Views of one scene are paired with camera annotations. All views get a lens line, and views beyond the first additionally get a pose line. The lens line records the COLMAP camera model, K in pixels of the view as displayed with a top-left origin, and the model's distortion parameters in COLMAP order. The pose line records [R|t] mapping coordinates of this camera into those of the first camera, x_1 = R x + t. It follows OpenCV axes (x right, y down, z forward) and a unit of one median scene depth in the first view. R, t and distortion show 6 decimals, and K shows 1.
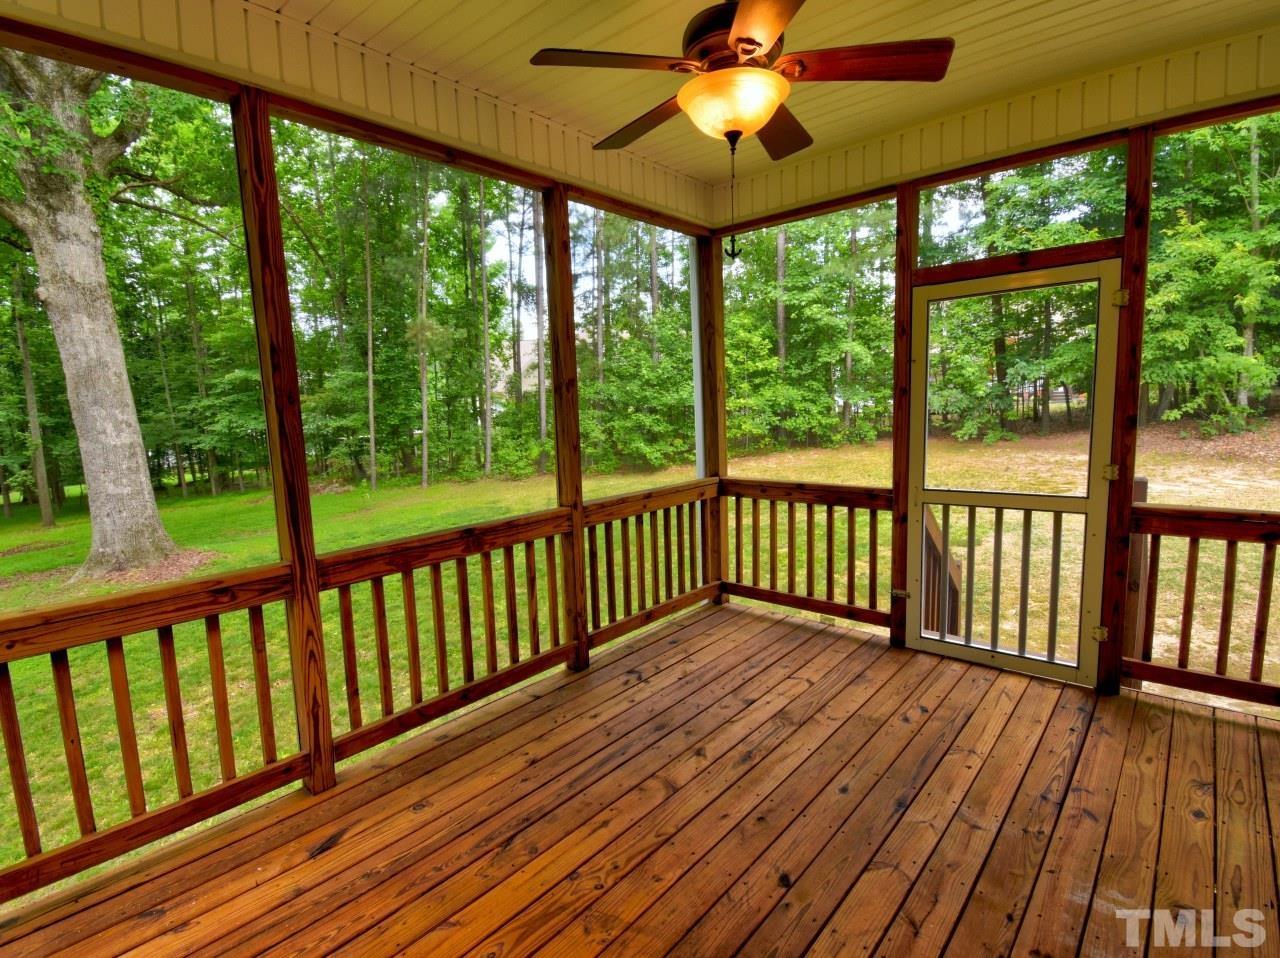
lens RADIAL K [[646.7, 0, 637.5], [0, 646.7, 477.1], [0, 0, 1]] dist [0.034964, -0.034335]
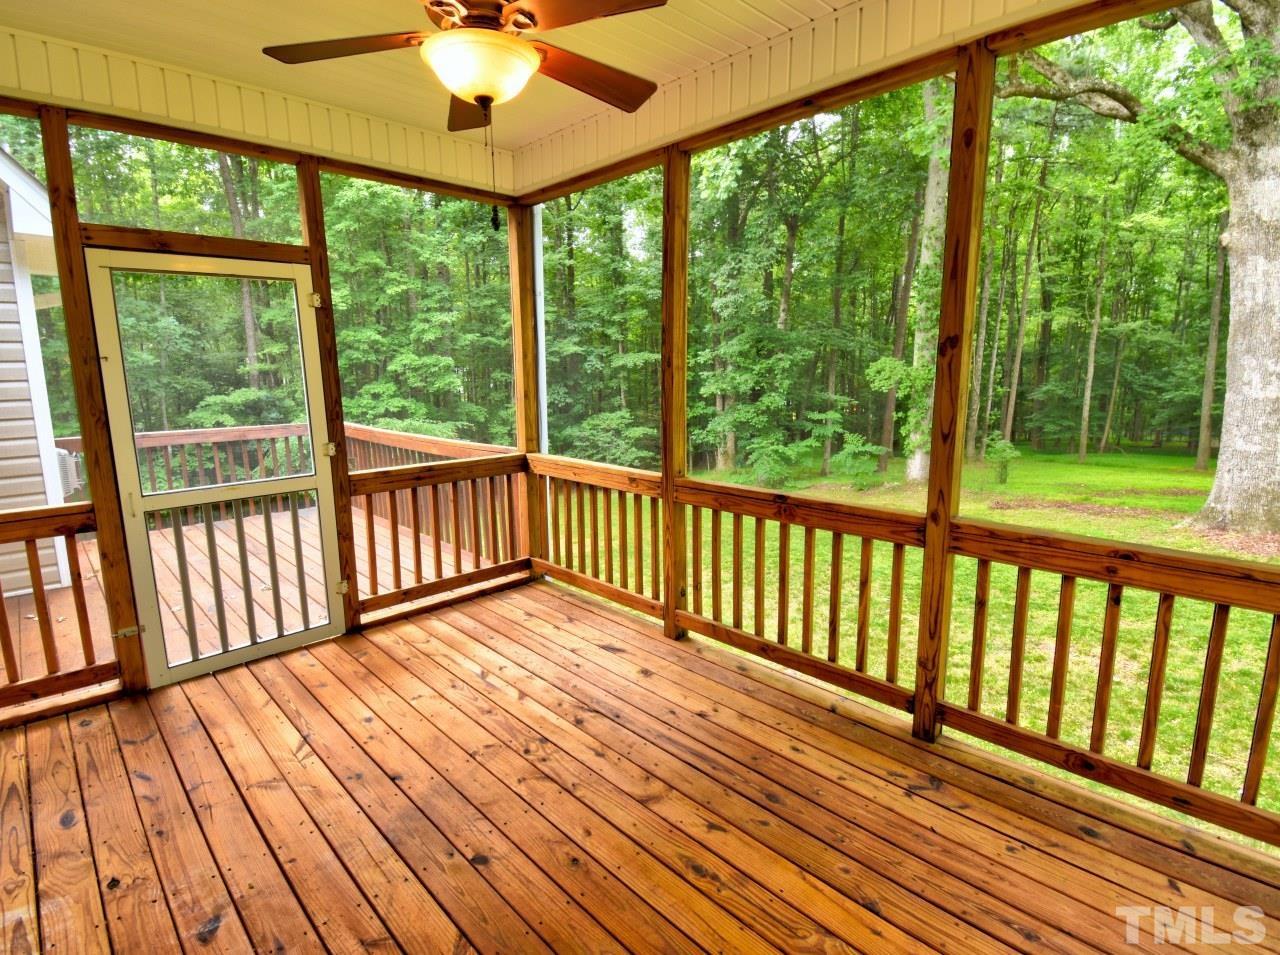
lens RADIAL K [[646.7, 0, 637.5], [0, 646.7, 475.6], [0, 0, 1]] dist [0.034964, -0.034335]
pose [[-0.095545, 0.187293, -0.977646, 0.487338], [-0.104463, 0.974830, 0.196963, -0.081315], [0.989929, 0.120947, -0.073575, 0.565177]]
